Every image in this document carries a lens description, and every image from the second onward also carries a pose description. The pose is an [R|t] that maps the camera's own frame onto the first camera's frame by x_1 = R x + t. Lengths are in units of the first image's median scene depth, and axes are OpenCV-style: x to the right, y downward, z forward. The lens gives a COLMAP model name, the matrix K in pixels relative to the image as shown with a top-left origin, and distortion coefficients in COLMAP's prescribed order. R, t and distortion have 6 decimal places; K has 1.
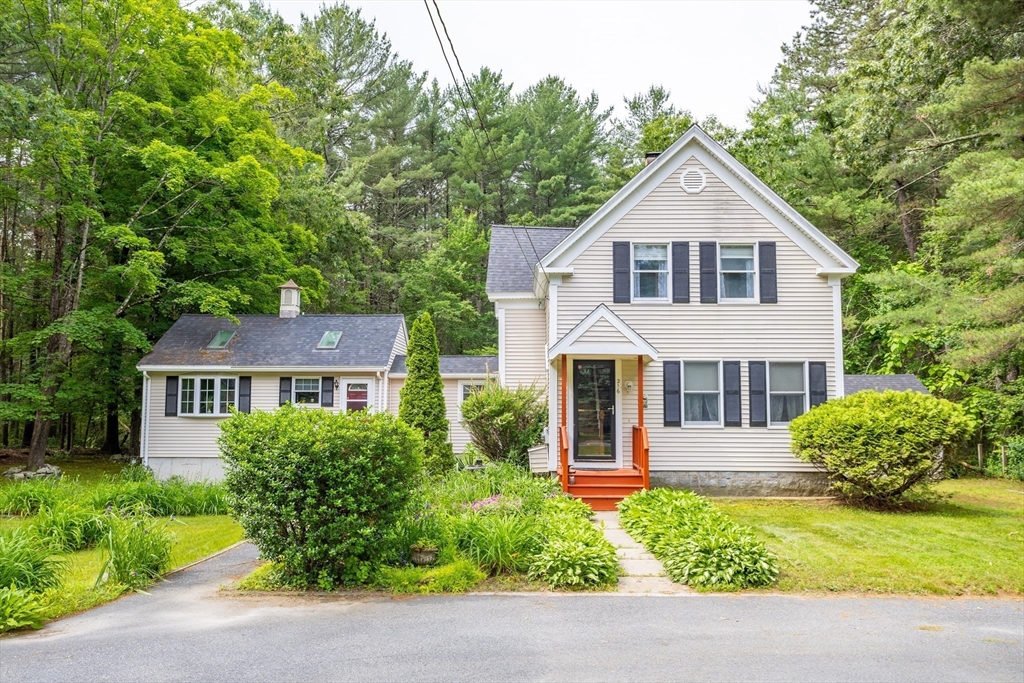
lens RADIAL K [[815.3, 0, 517.6], [0, 815.3, 349.0], [0, 0, 1]] dist [0.004424, 0.004110]
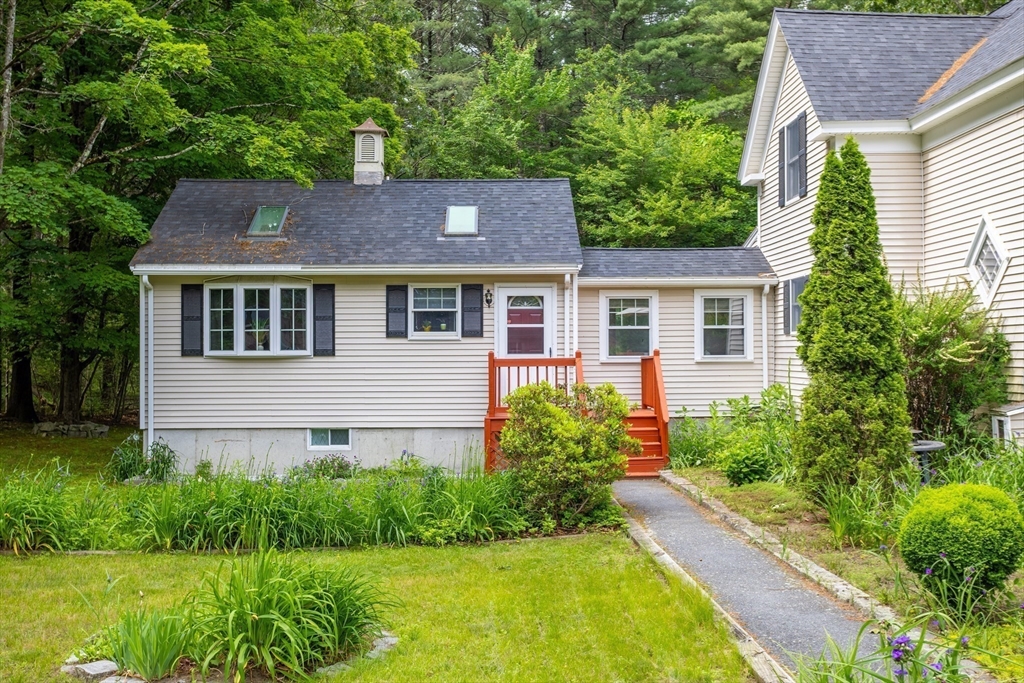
lens RADIAL K [[1136.7, 0, 521.7], [0, 1136.7, 343.4], [0, 0, 1]] dist [0.009178, 0.000000]
pose [[0.999391, -0.006382, 0.034301, -0.226464], [0.004075, 0.997750, 0.066915, 0.022505], [-0.034651, -0.066734, 0.997169, 0.214691]]
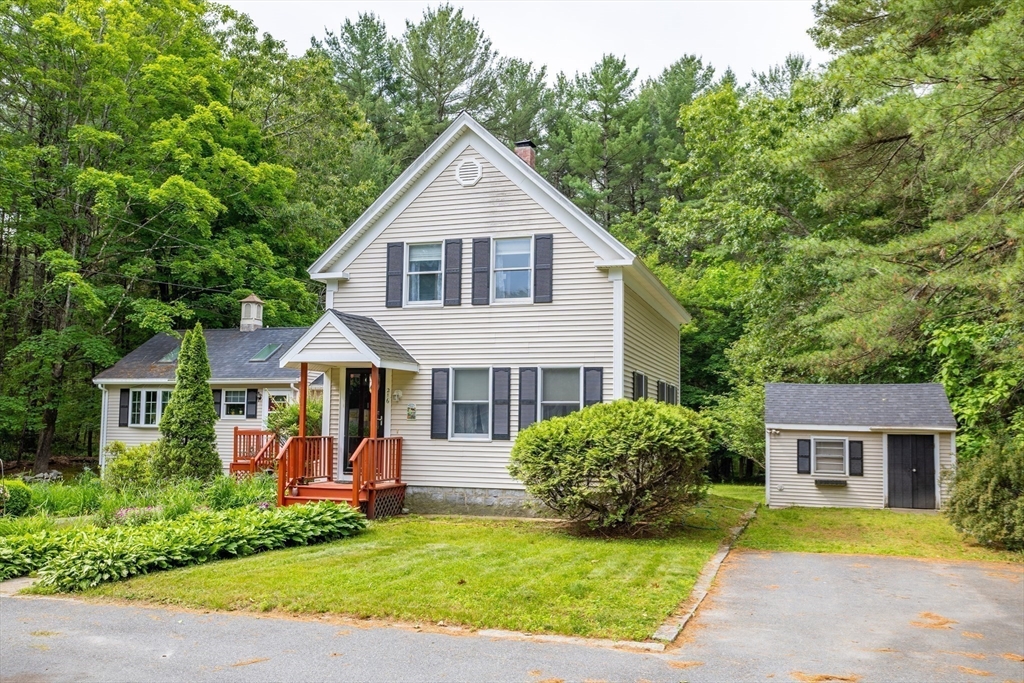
lens RADIAL K [[888.5, 0, 514.0], [0, 888.5, 347.2], [0, 0, 1]] dist [-0.012842, 0.054145]
pose [[0.959747, -0.017782, -0.280302, 0.386991], [0.012972, 0.999735, -0.019006, 0.007780], [0.280566, 0.014605, 0.959724, 0.037322]]
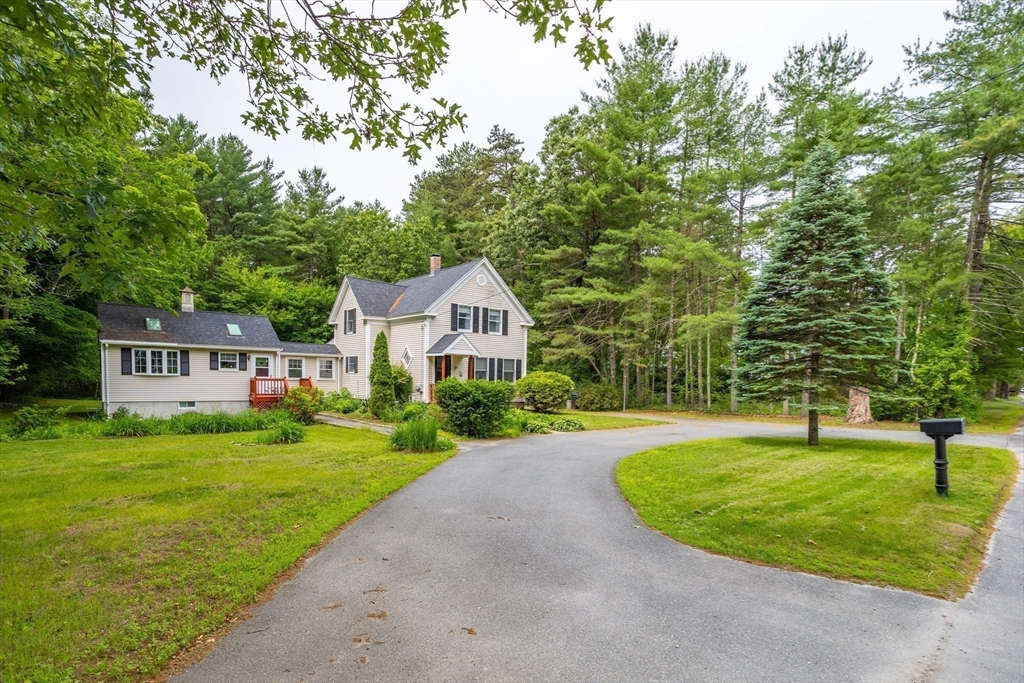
lens RADIAL K [[520.8, 0, 507.0], [0, 520.8, 408.1], [0, 0, 1]] dist [0.007031, 0.001772]
pose [[0.786019, -0.022533, 0.617791, -0.473486], [-0.066707, 0.990409, 0.120995, -0.020039], [-0.614593, -0.136316, 0.776978, -0.189152]]
